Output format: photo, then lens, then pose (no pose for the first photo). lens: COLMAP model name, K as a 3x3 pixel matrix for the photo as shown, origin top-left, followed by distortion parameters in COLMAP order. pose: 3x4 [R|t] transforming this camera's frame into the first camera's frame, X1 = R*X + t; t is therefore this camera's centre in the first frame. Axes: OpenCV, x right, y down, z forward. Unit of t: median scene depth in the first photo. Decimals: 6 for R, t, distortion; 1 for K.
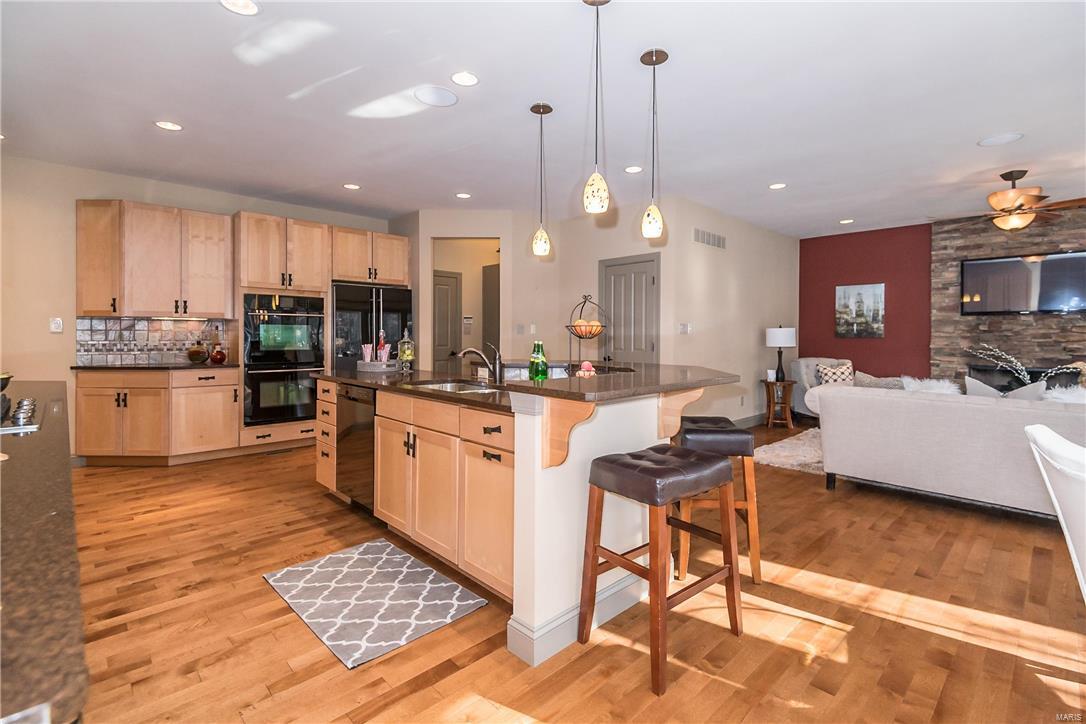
lens RADIAL K [[500.8, 0, 568.8], [0, 500.8, 334.6], [0, 0, 1]] dist [0.015379, -0.010751]
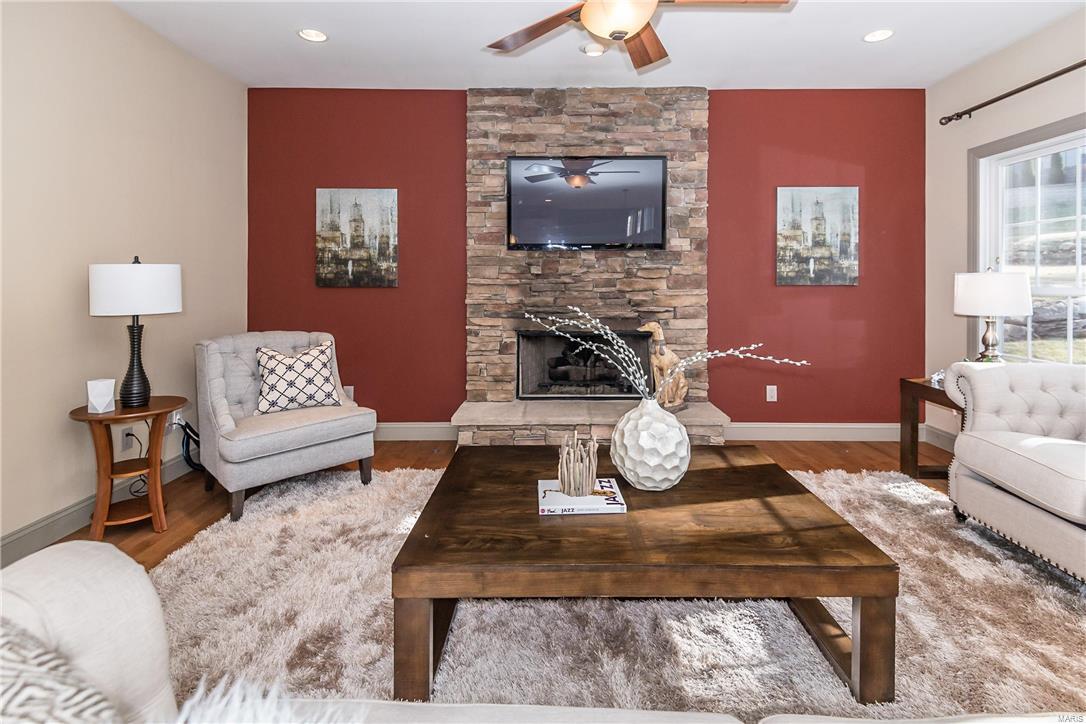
lens RADIAL K [[500.8, 0, 550.0], [0, 500.8, 284.8], [0, 0, 1]] dist [0.015379, -0.010751]
pose [[0.715200, -0.006890, 0.698886, 0.389008], [0.001910, 0.999967, 0.007904, -0.000267], [-0.698917, -0.004318, 0.715189, 0.525901]]
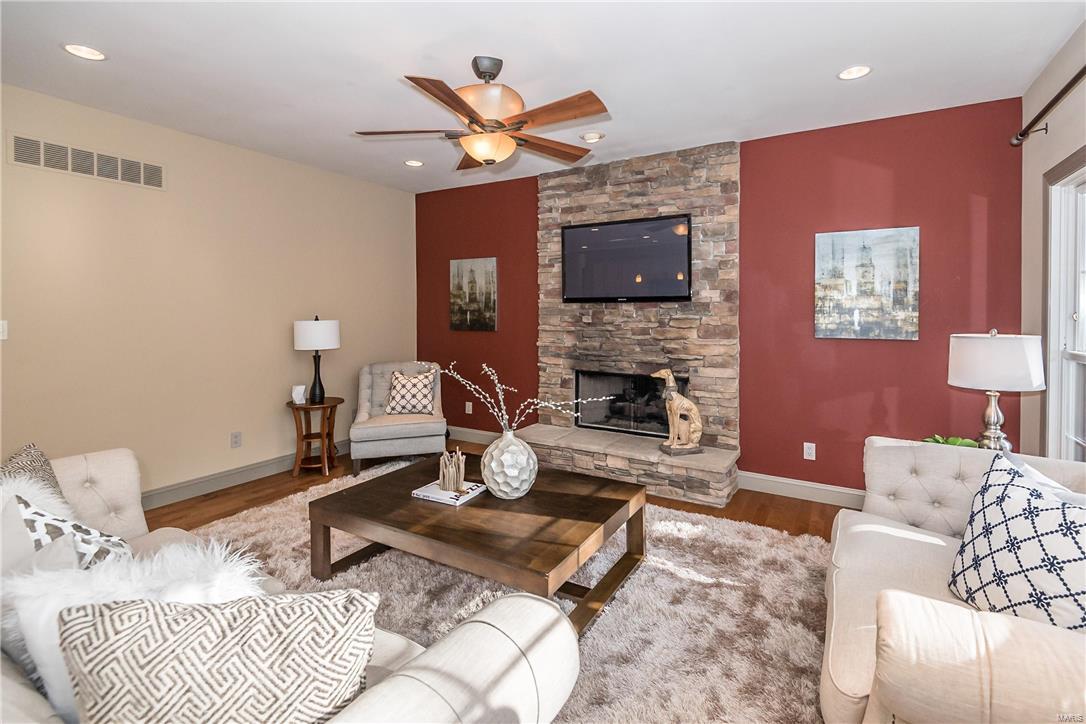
lens RADIAL K [[500.8, 0, 581.0], [0, 500.8, 314.6], [0, 0, 1]] dist [0.015379, -0.010751]
pose [[0.968165, -0.010116, 0.250107, 0.606999], [0.005860, 0.999825, 0.017755, -0.032234], [-0.250243, -0.015724, 0.968055, 0.281696]]
